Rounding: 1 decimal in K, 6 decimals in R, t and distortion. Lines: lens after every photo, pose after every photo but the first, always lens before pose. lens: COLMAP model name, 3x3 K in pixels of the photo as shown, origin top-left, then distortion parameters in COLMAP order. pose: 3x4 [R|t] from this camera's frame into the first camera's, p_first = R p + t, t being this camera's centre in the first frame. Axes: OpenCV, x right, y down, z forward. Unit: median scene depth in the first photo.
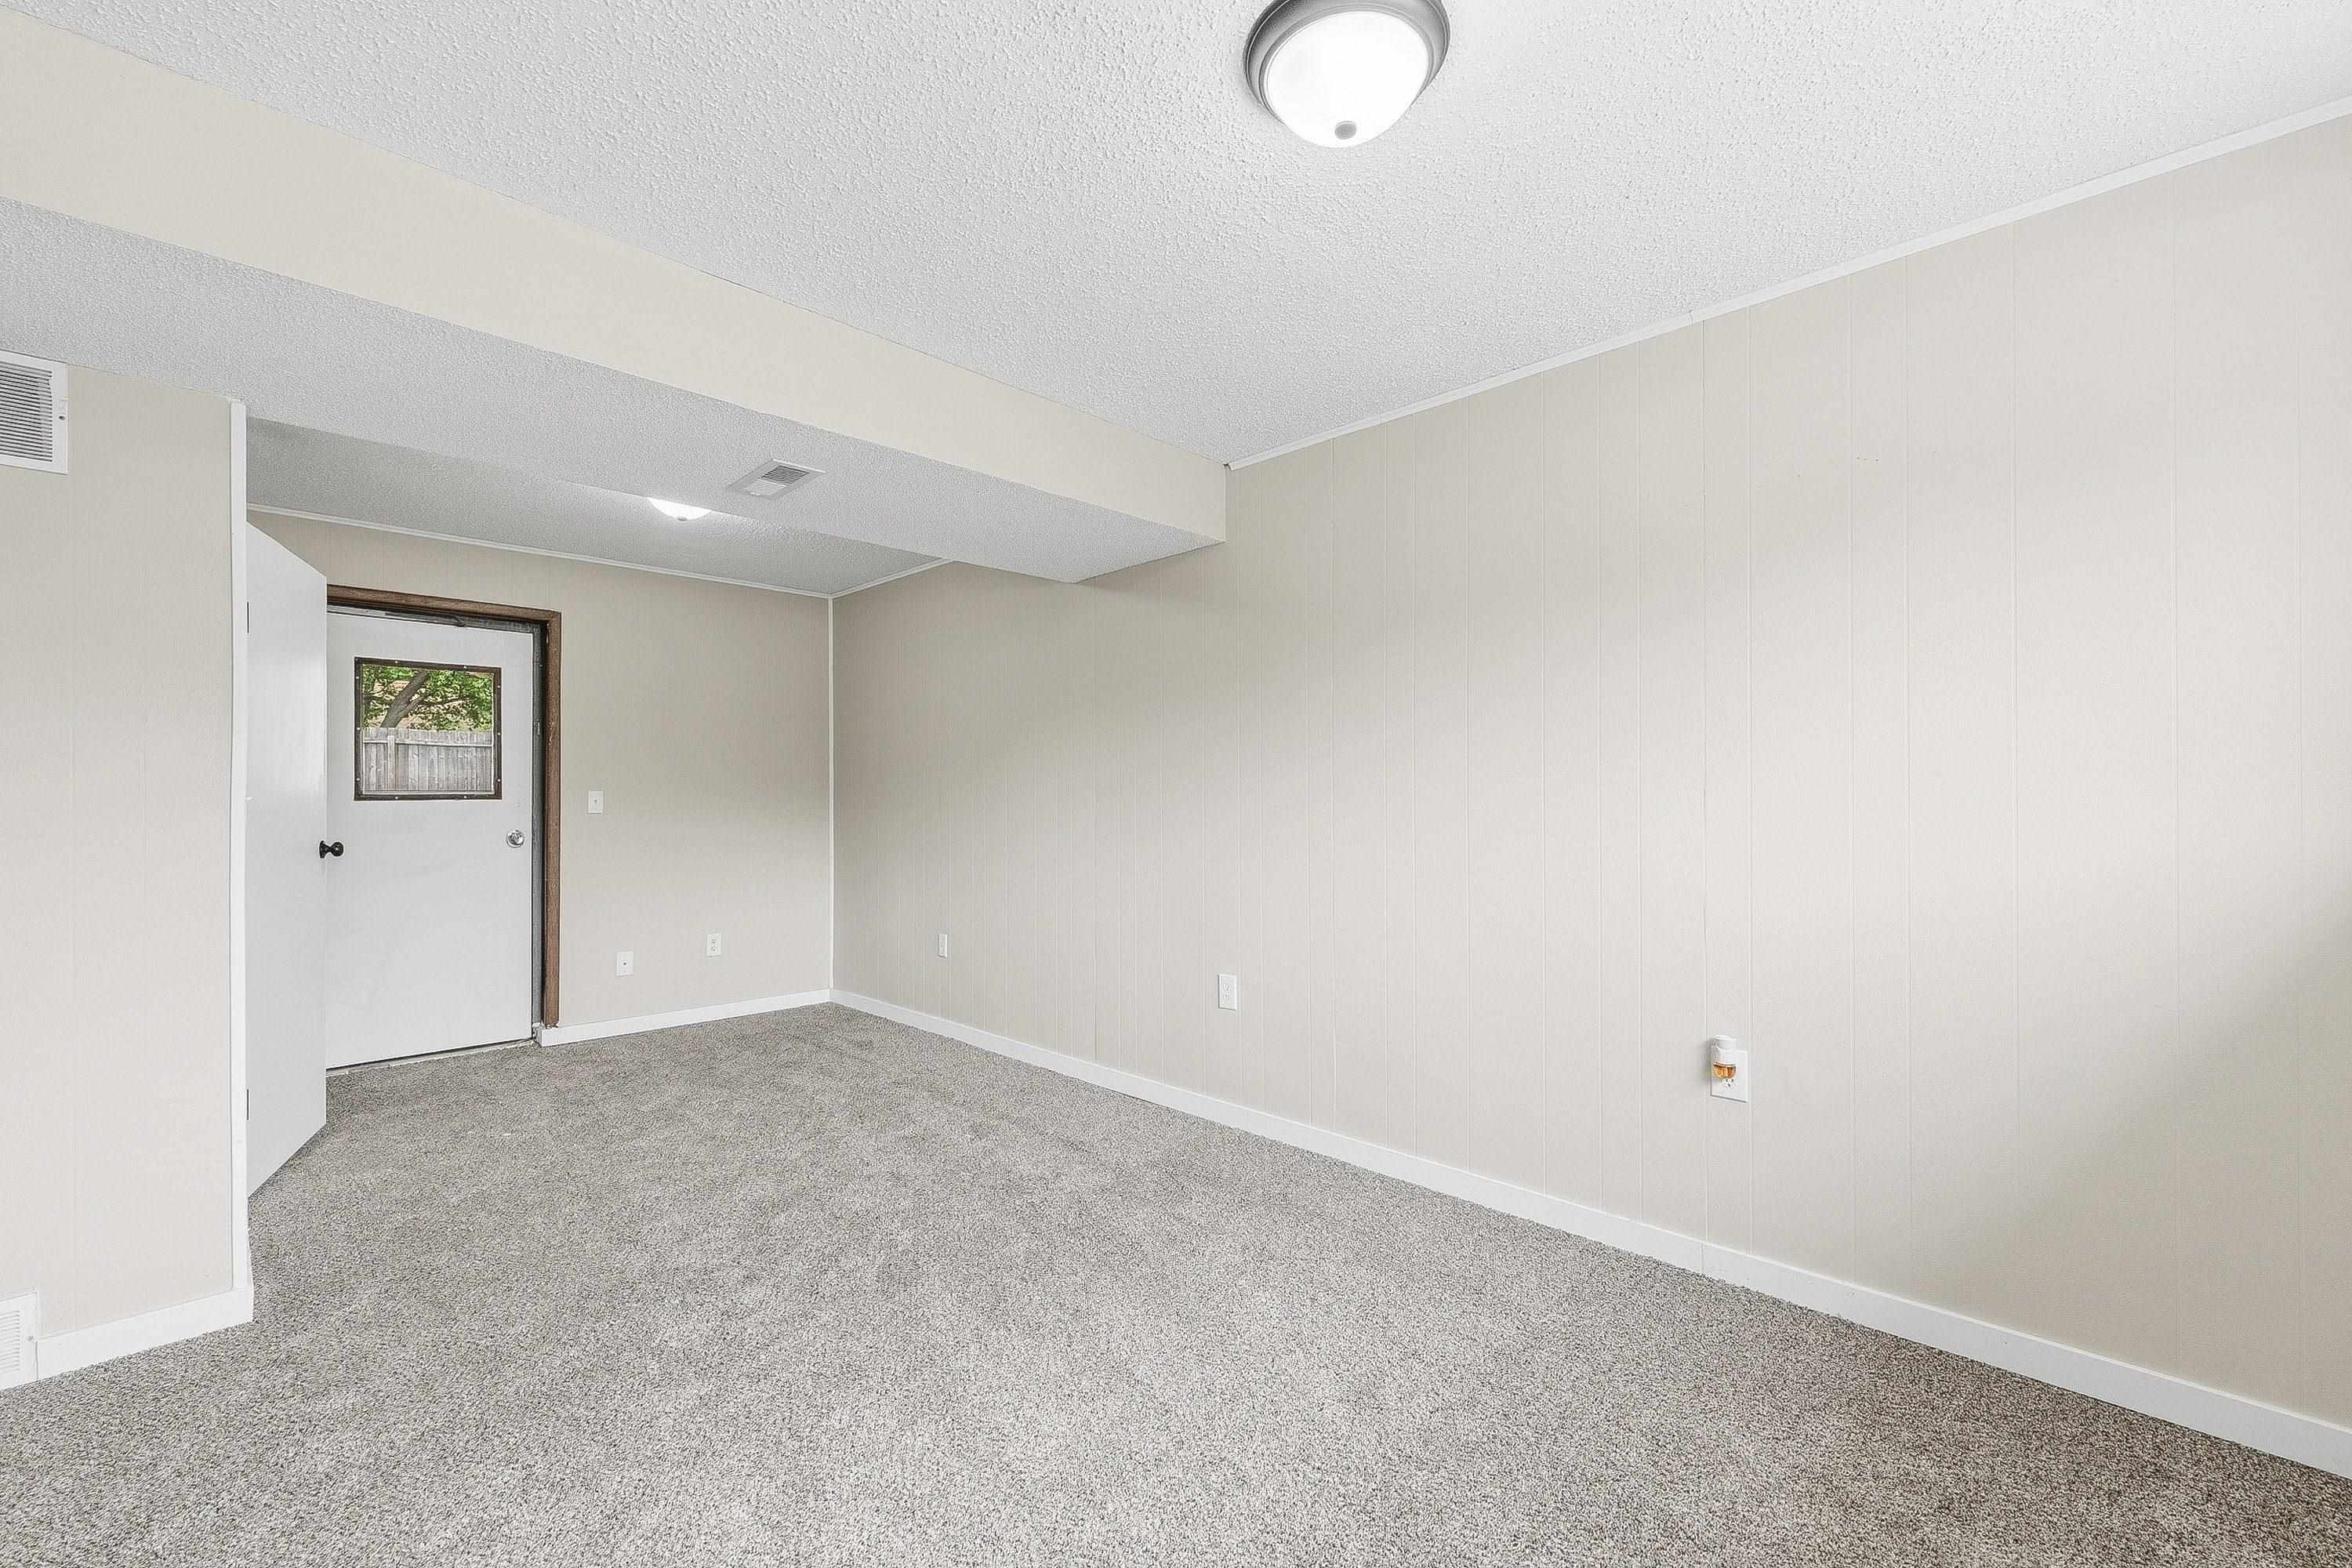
lens RADIAL K [[926.4, 0, 1178.8], [0, 926.4, 792.3], [0, 0, 1]] dist [0.000194, 0.000053]
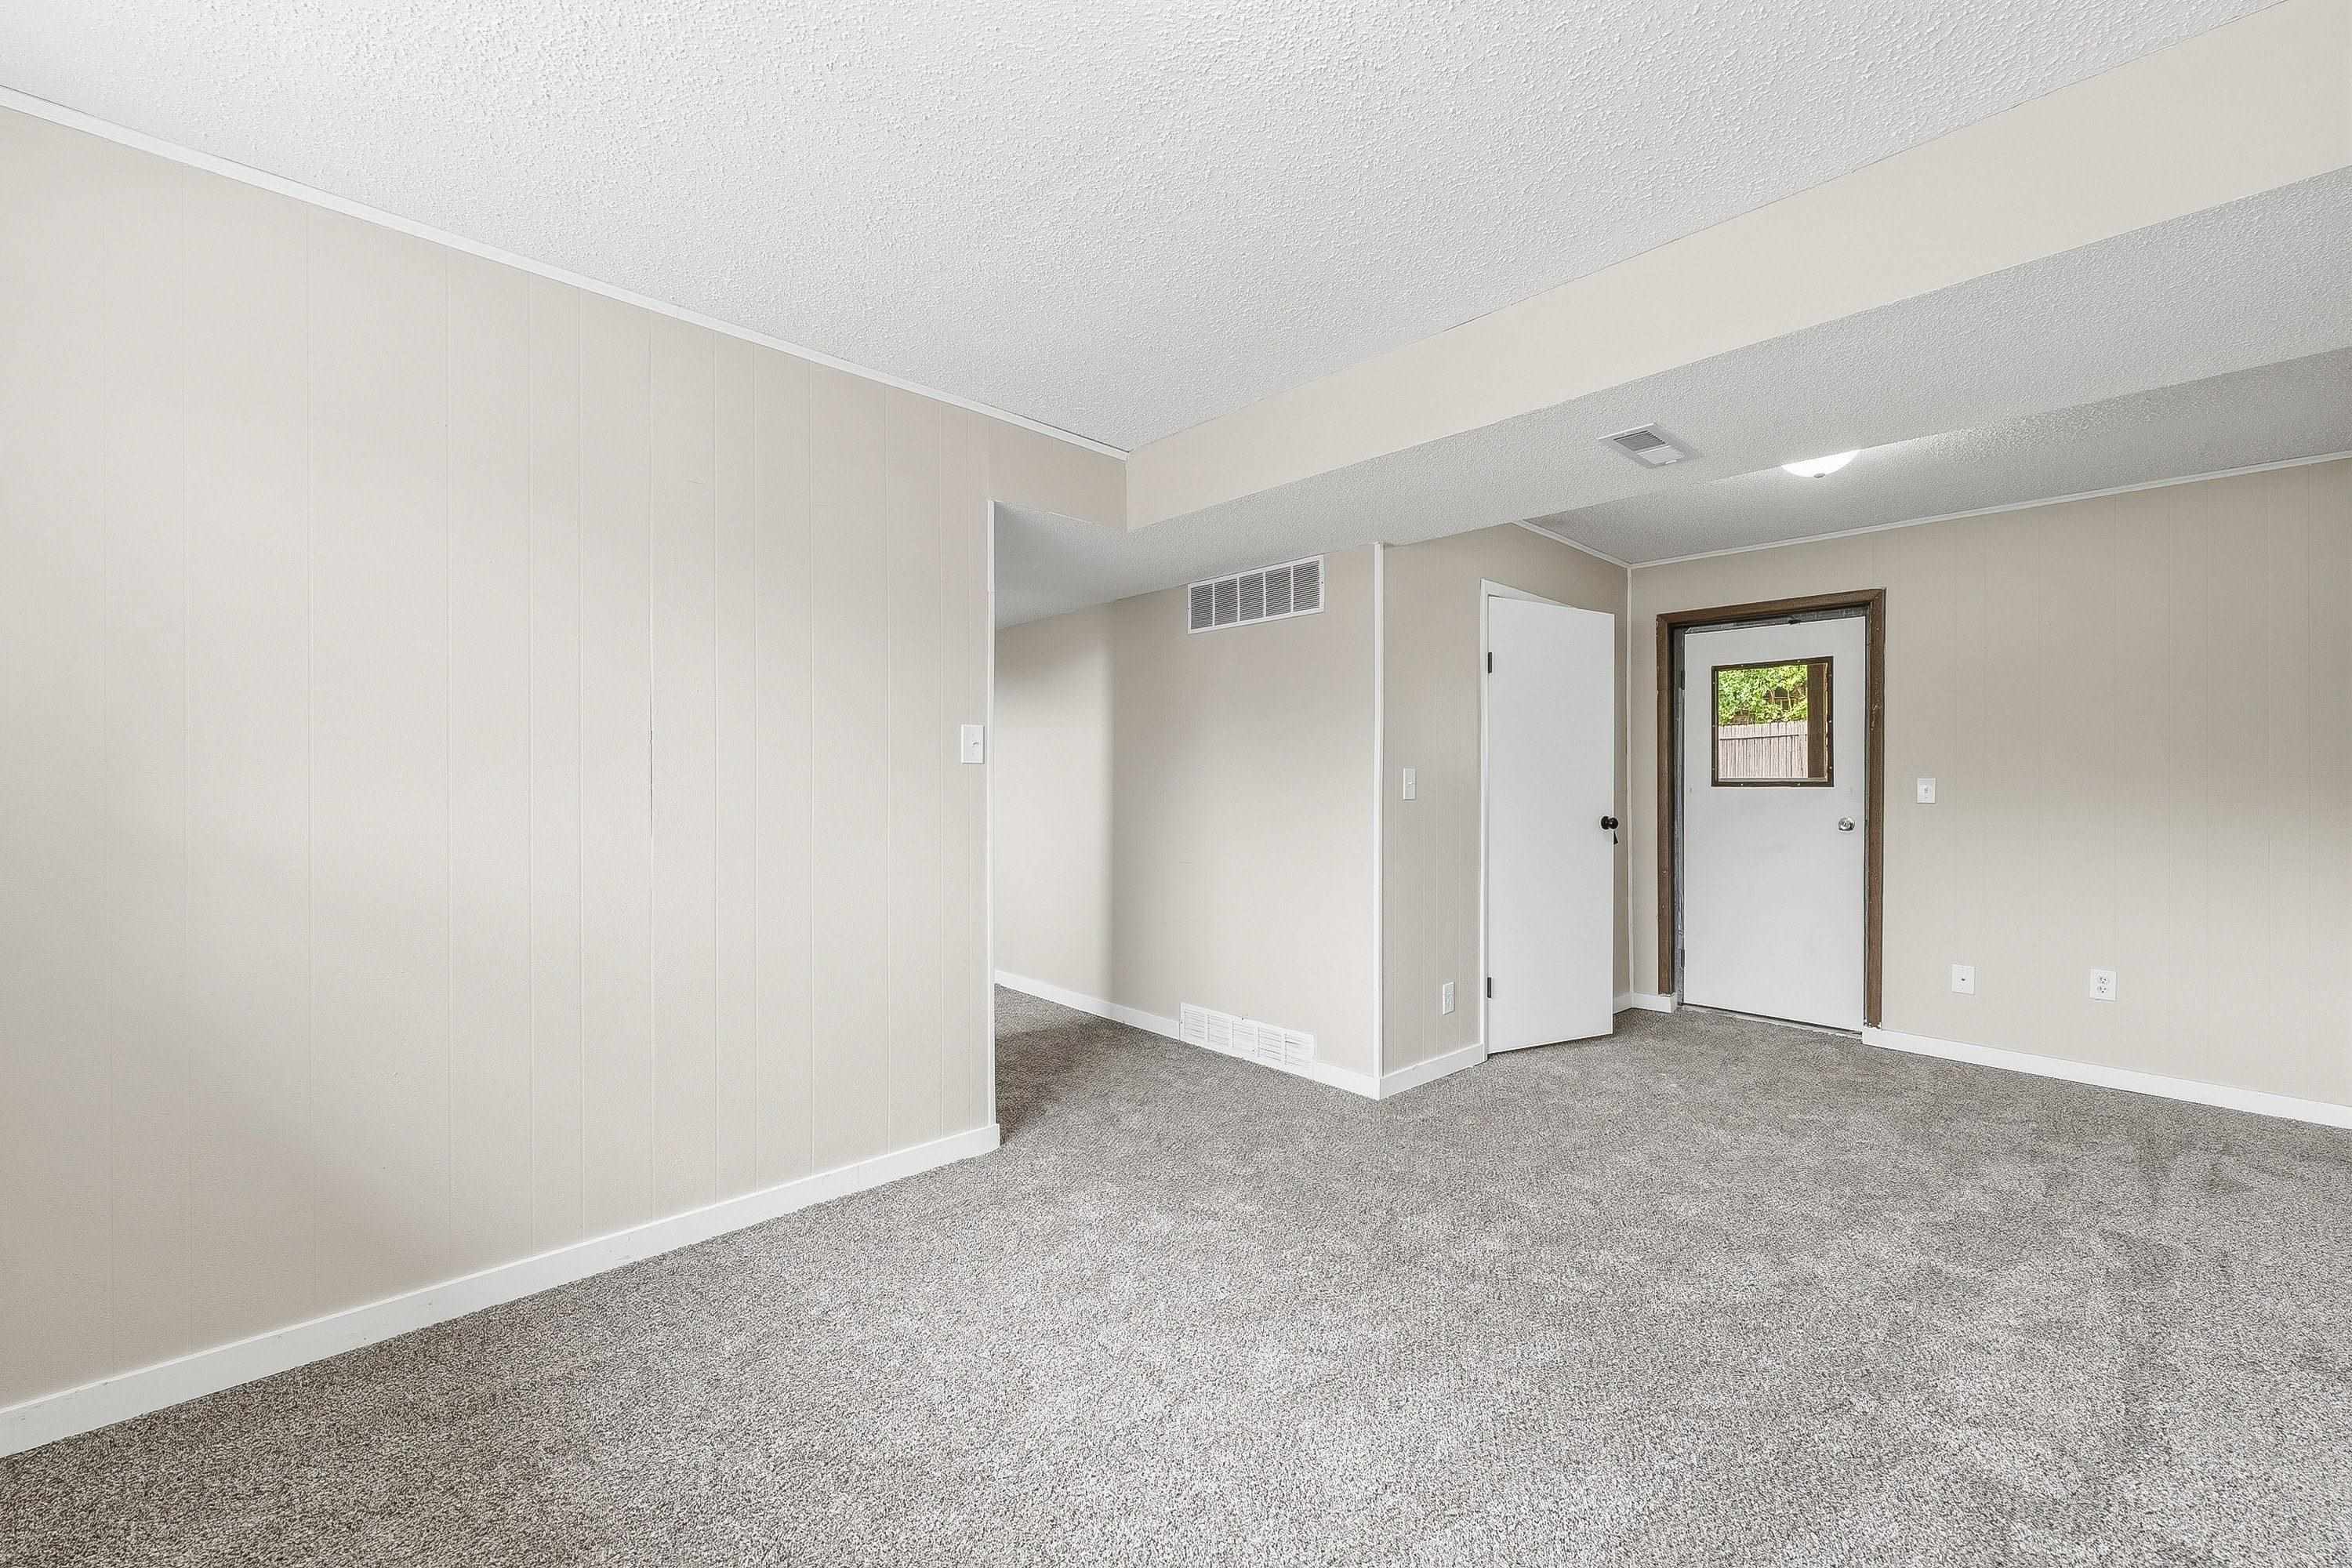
lens RADIAL K [[927.2, 0, 1177.4], [0, 927.2, 774.7], [0, 0, 1]] dist [0.000741, 0.000112]
pose [[-0.030314, -0.006388, -0.999520, 0.326244], [-0.000894, 0.999979, -0.006364, 0.001898], [0.999540, 0.000701, -0.030319, 0.344207]]
